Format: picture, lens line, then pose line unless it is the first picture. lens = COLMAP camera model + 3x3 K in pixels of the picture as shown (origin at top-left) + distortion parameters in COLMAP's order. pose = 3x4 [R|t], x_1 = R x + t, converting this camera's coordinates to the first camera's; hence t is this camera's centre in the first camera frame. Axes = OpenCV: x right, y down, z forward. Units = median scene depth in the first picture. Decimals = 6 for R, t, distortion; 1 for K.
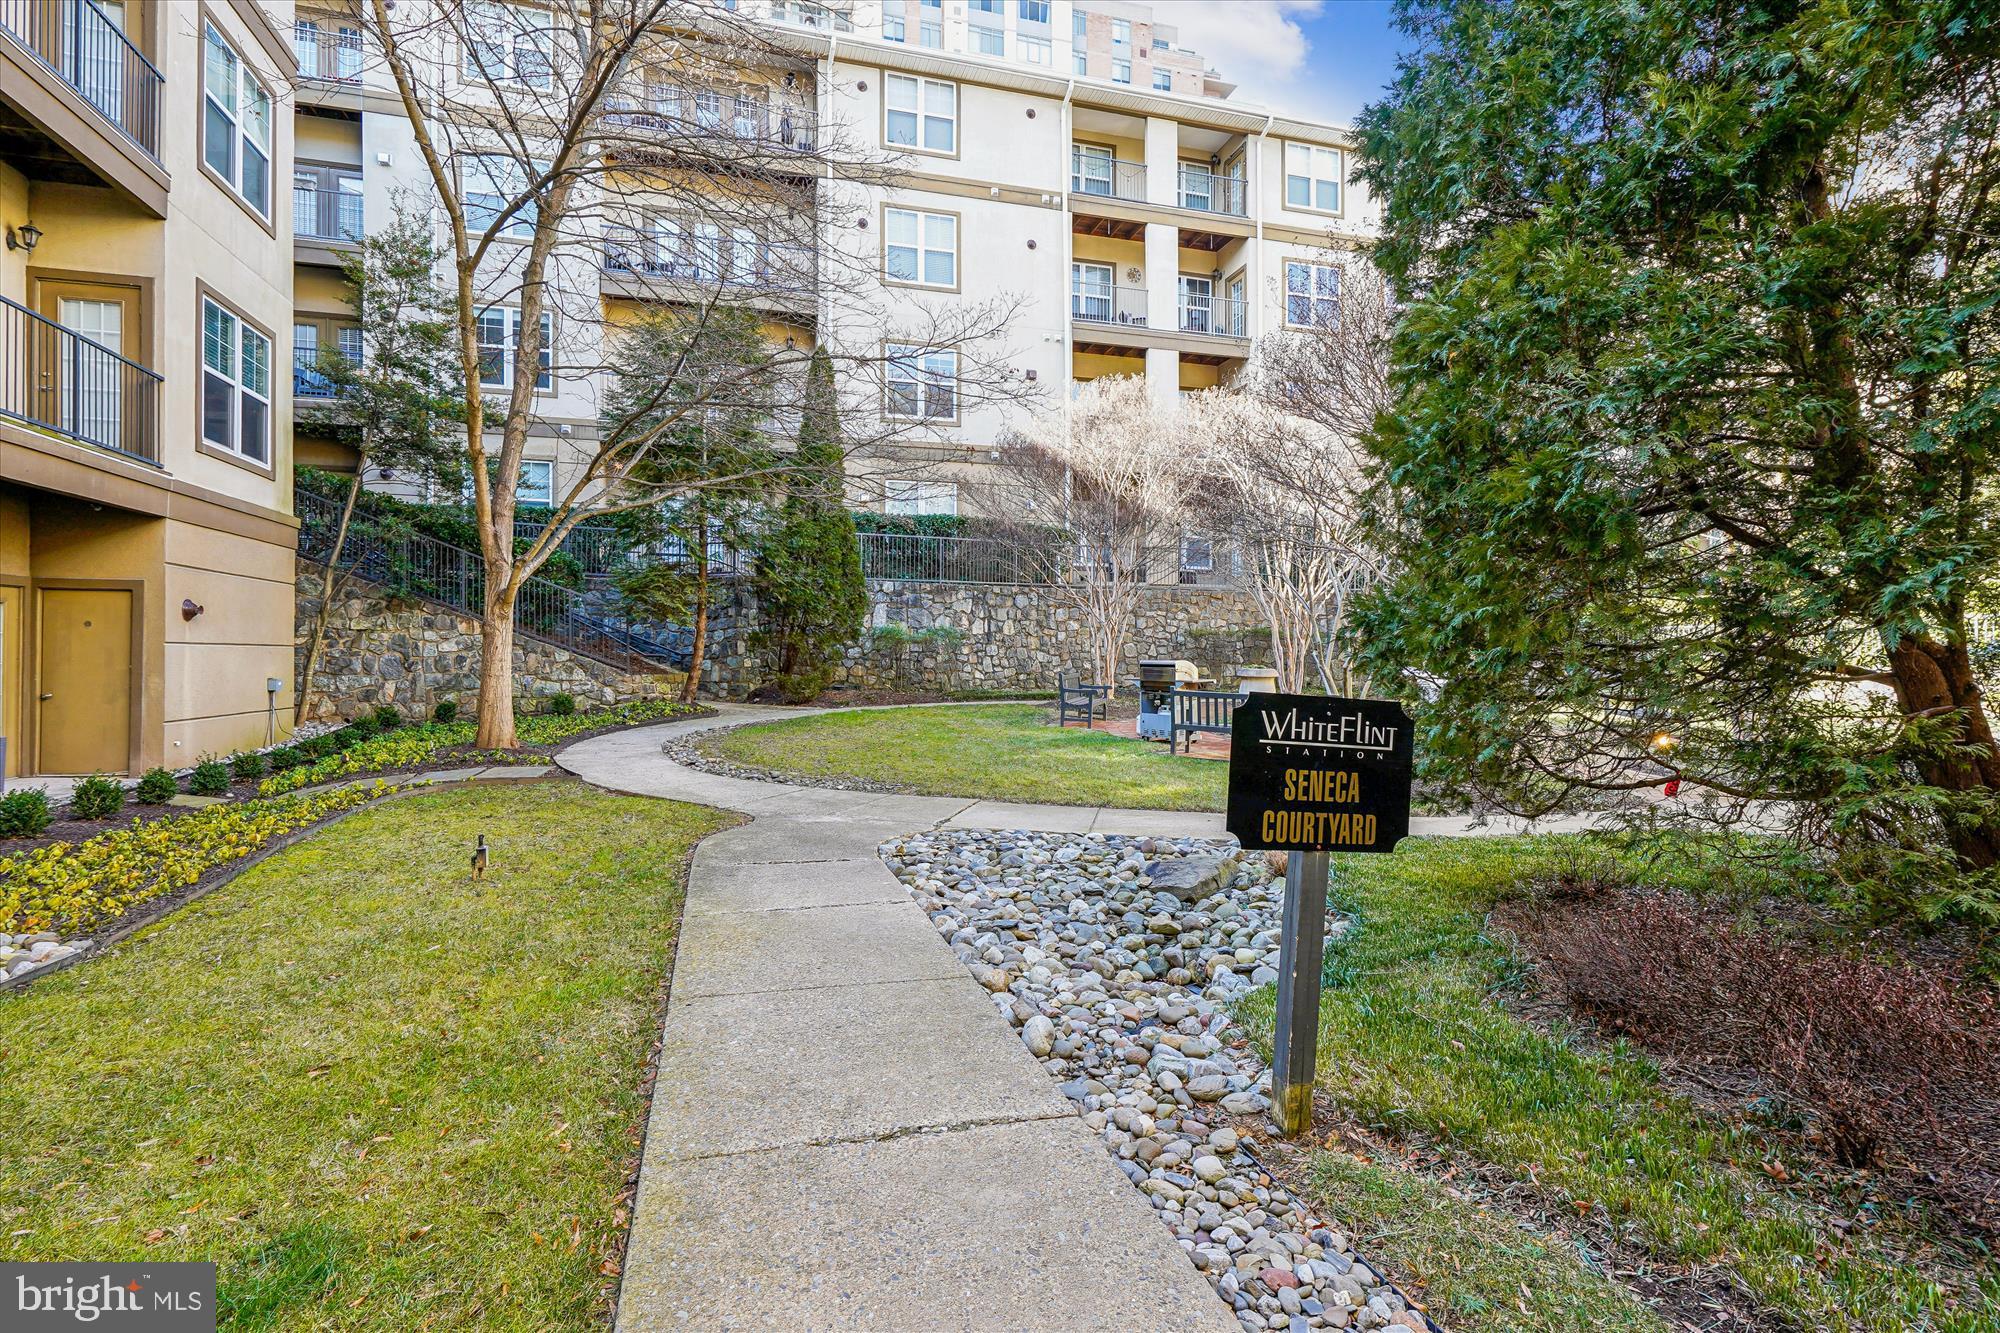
lens RADIAL K [[898.4, 0, 976.9], [0, 898.4, 642.8], [0, 0, 1]] dist [-0.002302, 0.000814]
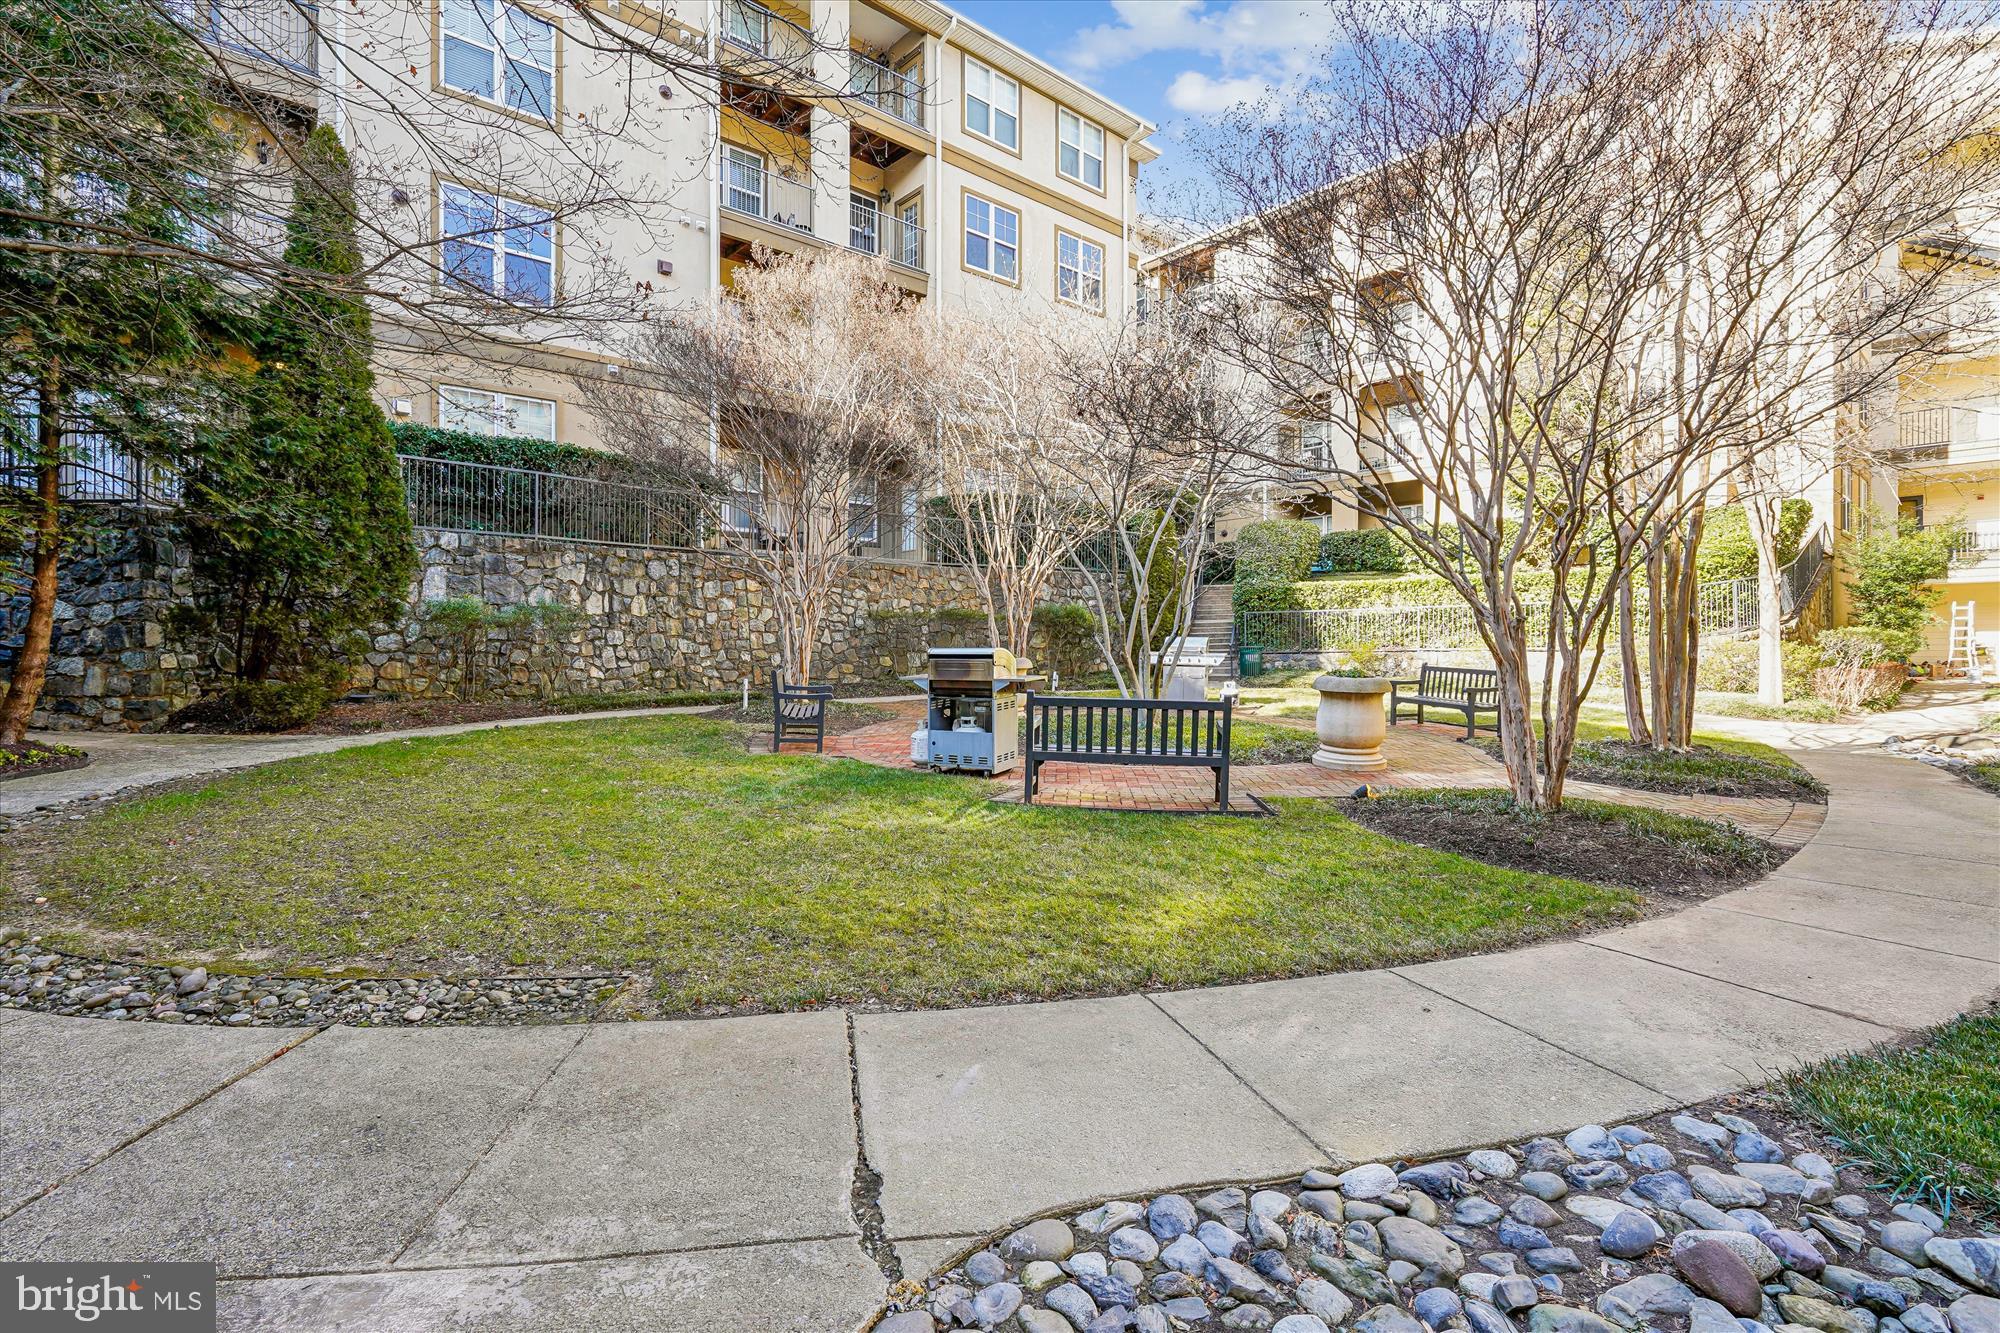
lens RADIAL K [[898.4, 0, 976.9], [0, 898.4, 642.8], [0, 0, 1]] dist [-0.002302, 0.000814]
pose [[0.896598, -0.007595, 0.442780, -0.043378], [0.001922, 0.999910, 0.013261, 0.003828], [-0.442841, -0.011038, 0.896532, 0.239789]]
